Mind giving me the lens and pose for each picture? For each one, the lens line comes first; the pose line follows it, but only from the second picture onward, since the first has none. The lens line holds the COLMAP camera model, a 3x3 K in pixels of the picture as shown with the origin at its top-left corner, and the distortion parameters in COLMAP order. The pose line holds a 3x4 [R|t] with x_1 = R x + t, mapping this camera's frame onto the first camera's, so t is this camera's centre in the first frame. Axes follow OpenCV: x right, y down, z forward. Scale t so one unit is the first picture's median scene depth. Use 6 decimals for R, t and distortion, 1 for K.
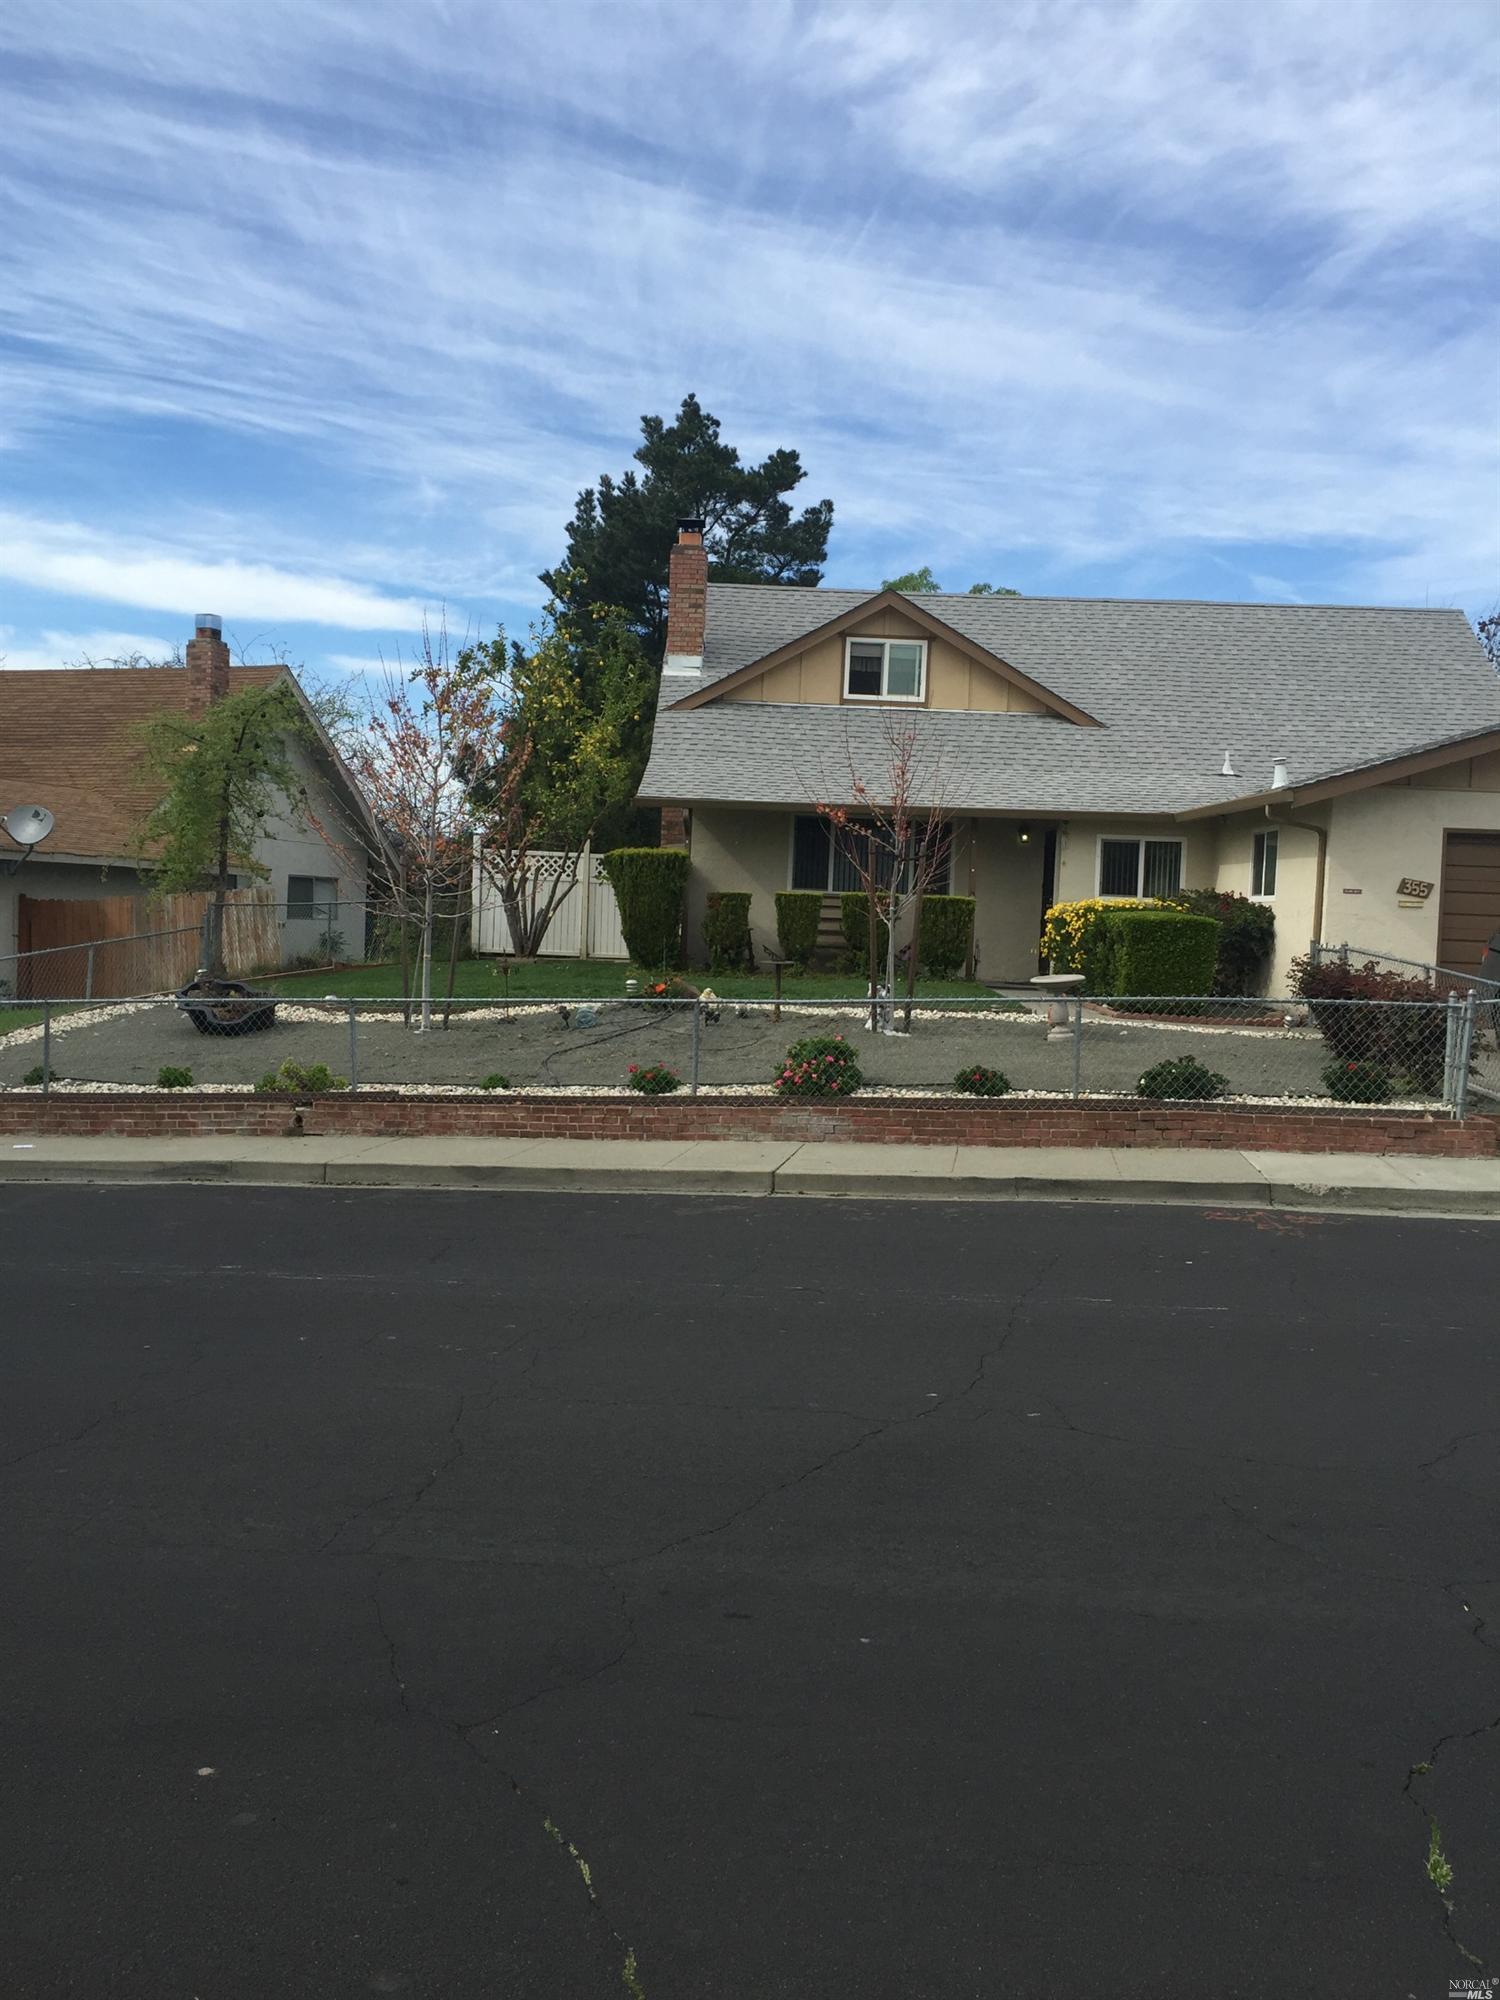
lens RADIAL K [[1727.7, 0, 752.4], [0, 1727.7, 1001.2], [0, 0, 1]] dist [-0.006088, -0.008589]
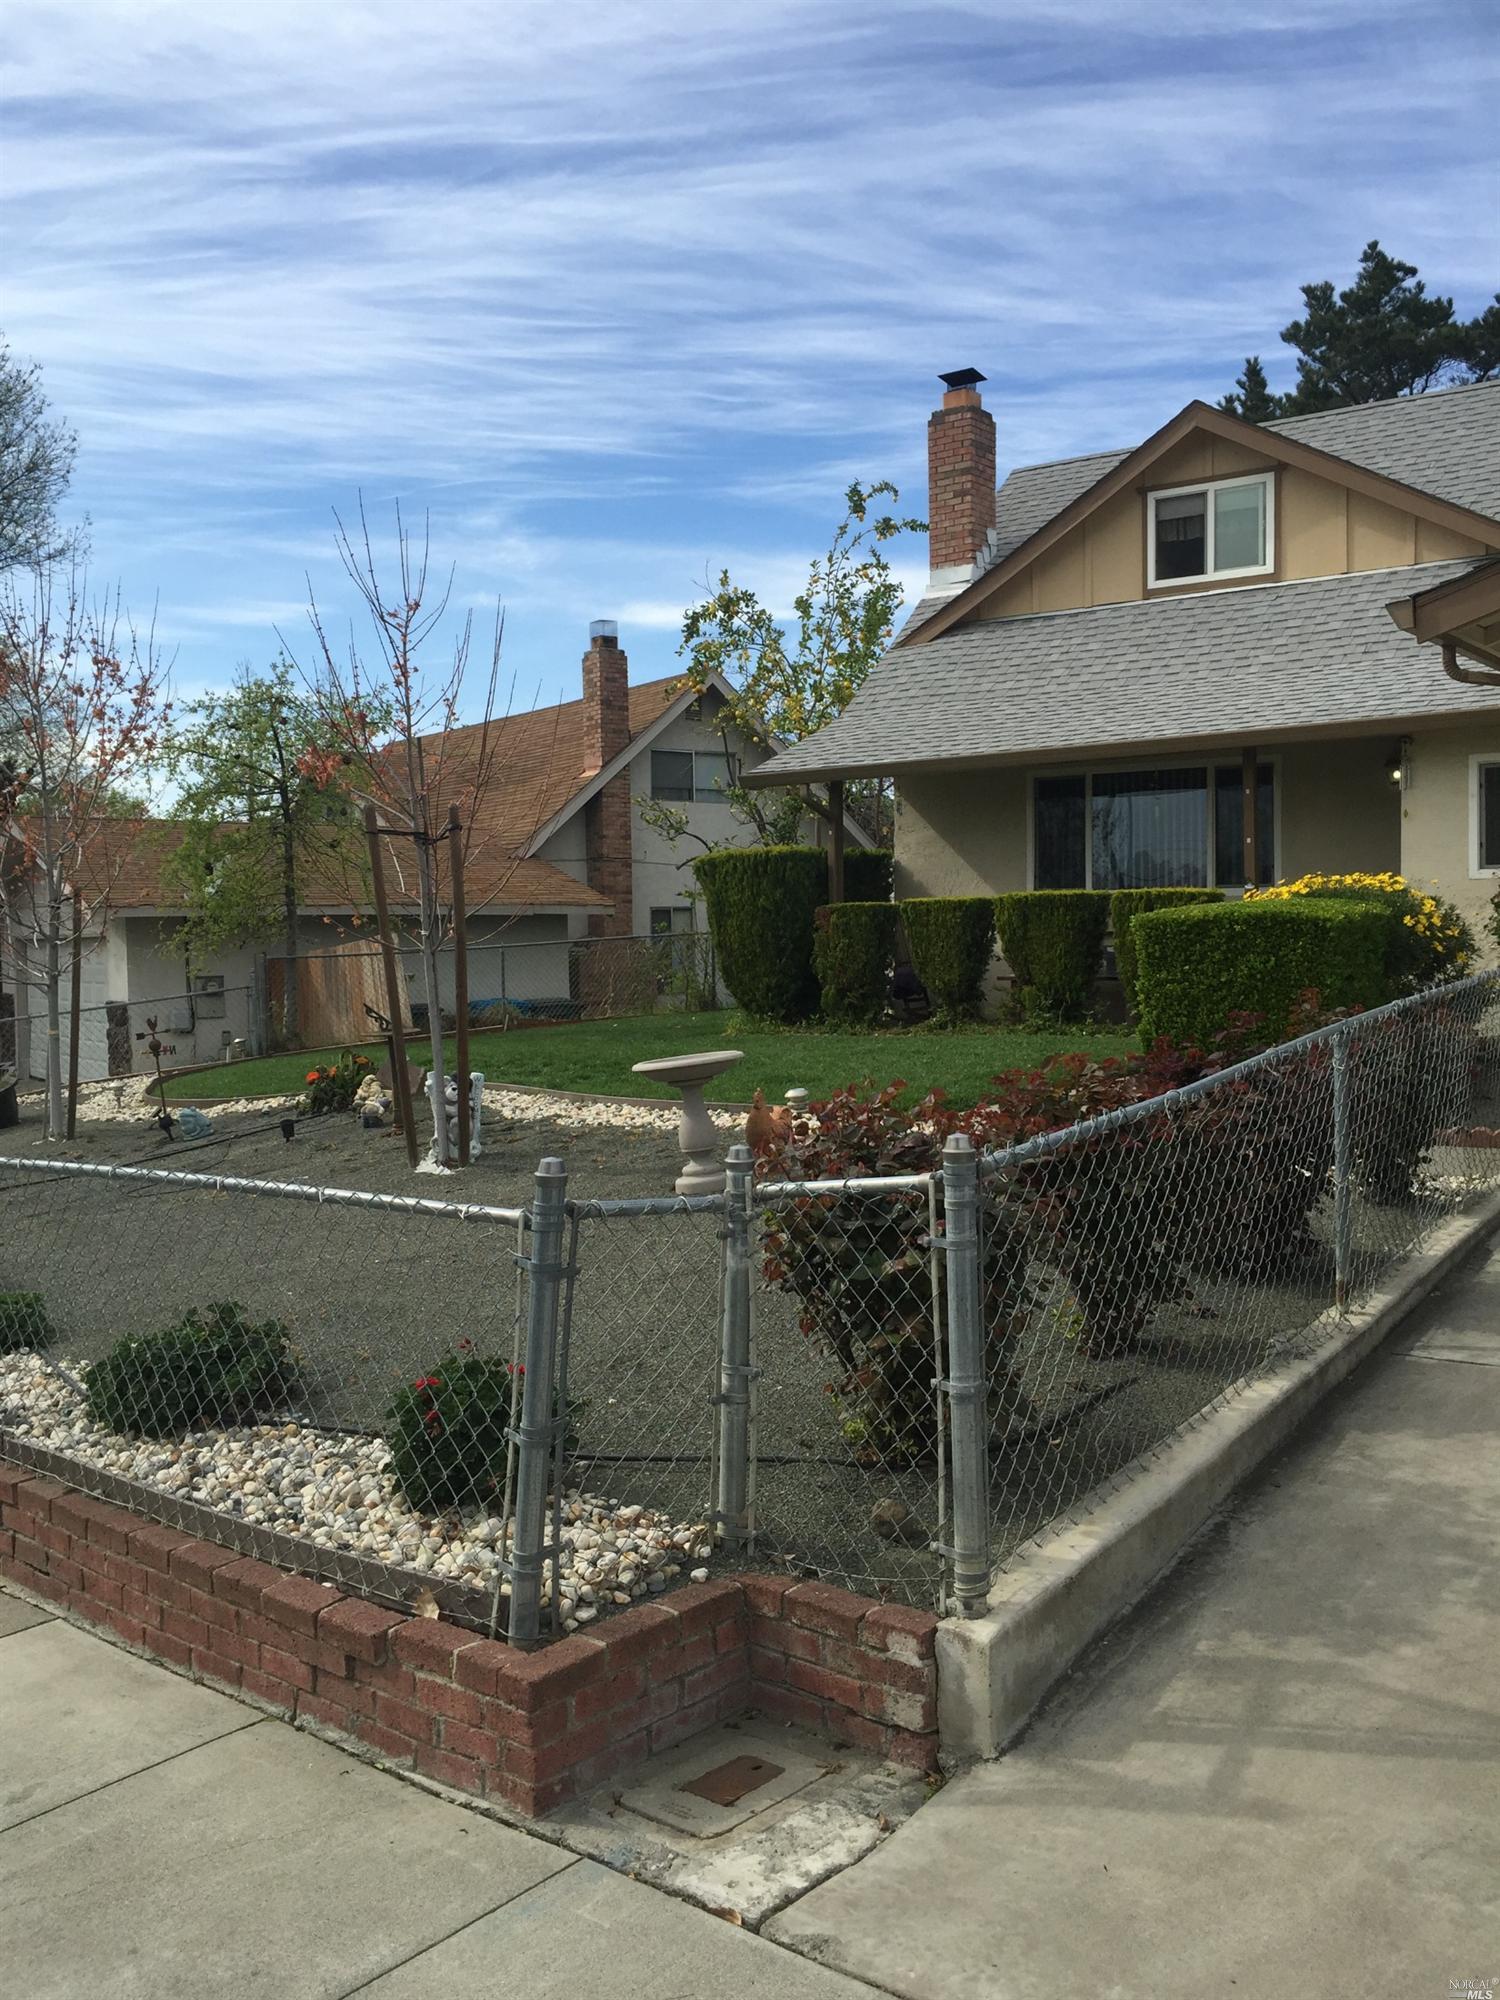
lens RADIAL K [[1727.7, 0, 753.1], [0, 1727.7, 998.4], [0, 0, 1]] dist [-0.006088, -0.008589]
pose [[0.821330, -0.035102, -0.569373, 0.293371], [0.028179, 0.999383, -0.020964, -0.012626], [0.569757, 0.001174, 0.821812, 0.384370]]
